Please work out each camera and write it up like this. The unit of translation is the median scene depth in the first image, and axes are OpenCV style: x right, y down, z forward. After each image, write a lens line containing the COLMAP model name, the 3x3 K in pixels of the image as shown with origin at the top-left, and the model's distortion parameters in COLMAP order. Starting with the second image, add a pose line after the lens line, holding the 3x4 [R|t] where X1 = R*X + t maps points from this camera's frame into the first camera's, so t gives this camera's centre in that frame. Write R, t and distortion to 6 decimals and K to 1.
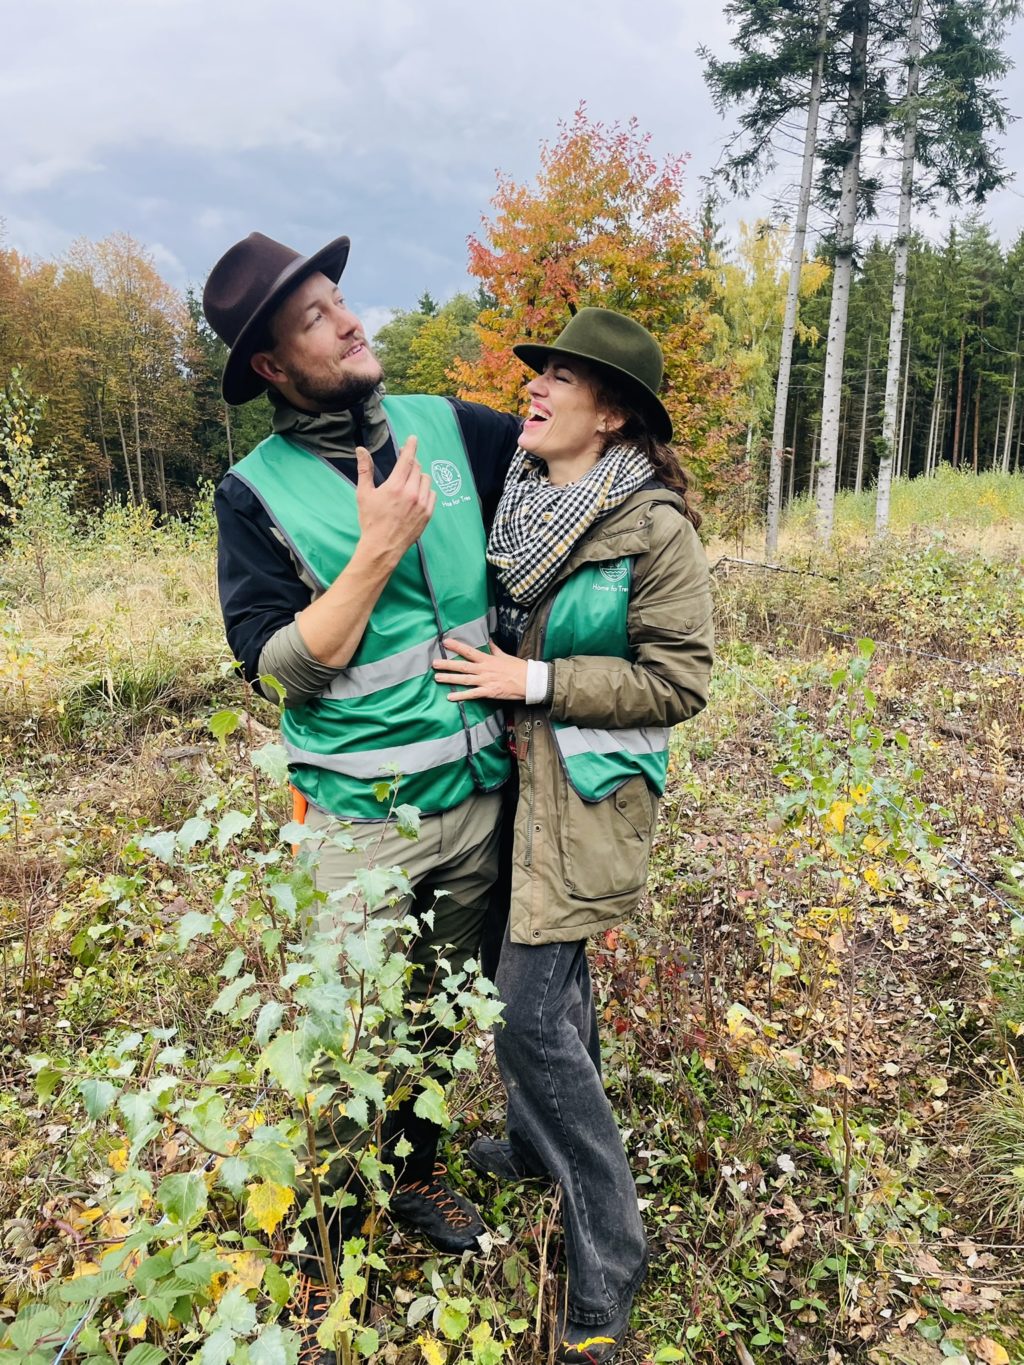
lens RADIAL K [[1046.0, 0, 513.6], [0, 1046.0, 689.4], [0, 0, 1]] dist [0.033384, -0.060257]
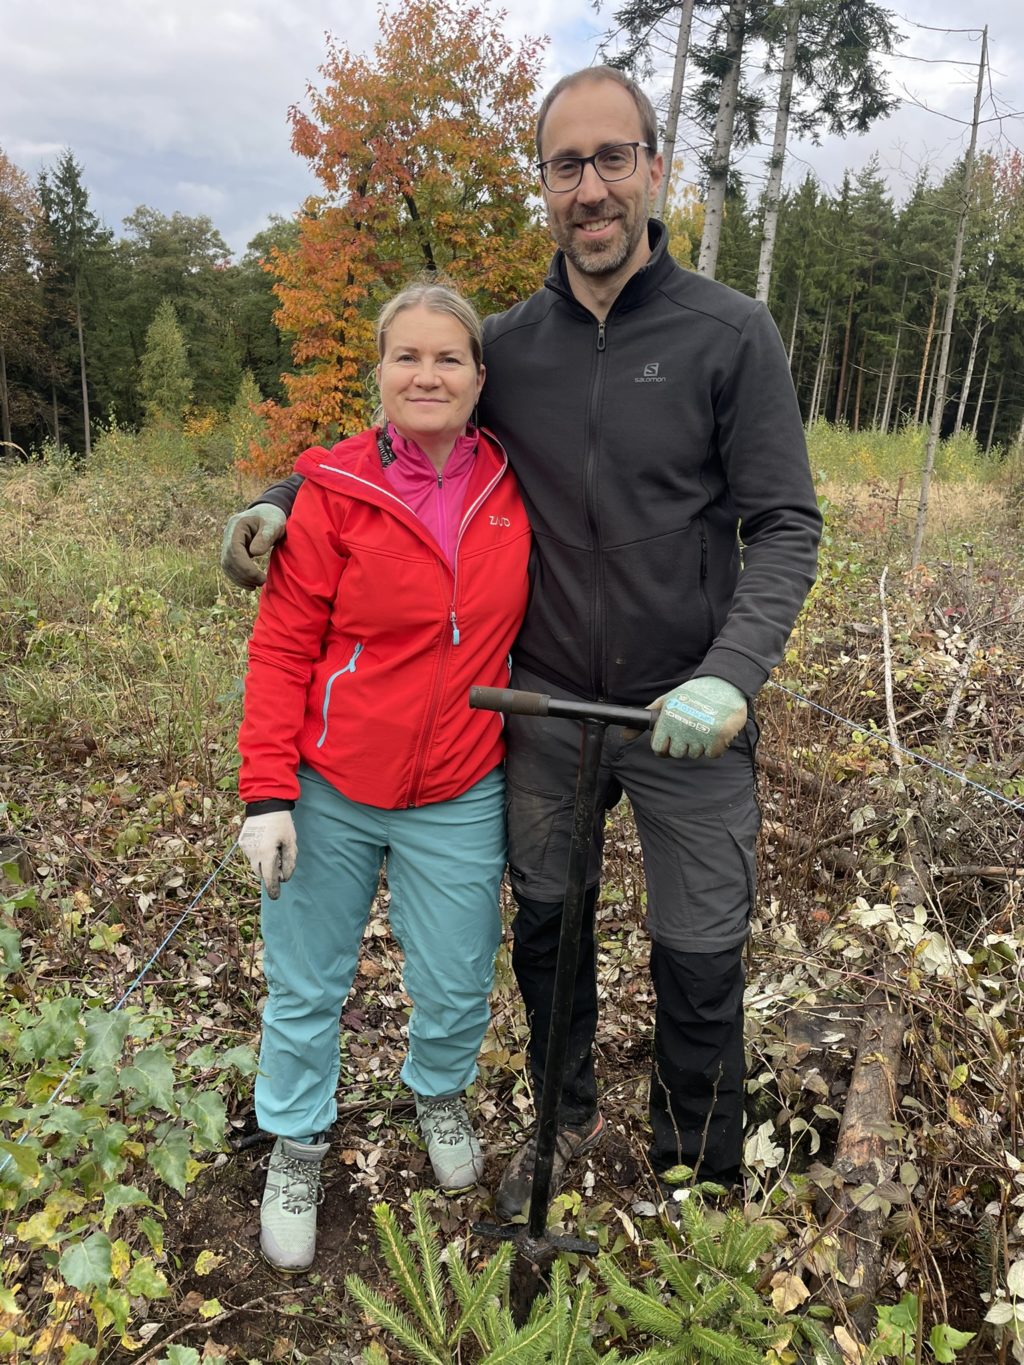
lens RADIAL K [[1046.0, 0, 508.3], [0, 1046.0, 679.1], [0, 0, 1]] dist [0.033384, -0.060257]
pose [[0.993901, 0.039842, 0.102830, 0.114211], [-0.044798, 0.997920, 0.046348, -0.012194], [-0.100769, -0.050672, 0.993619, 0.164434]]
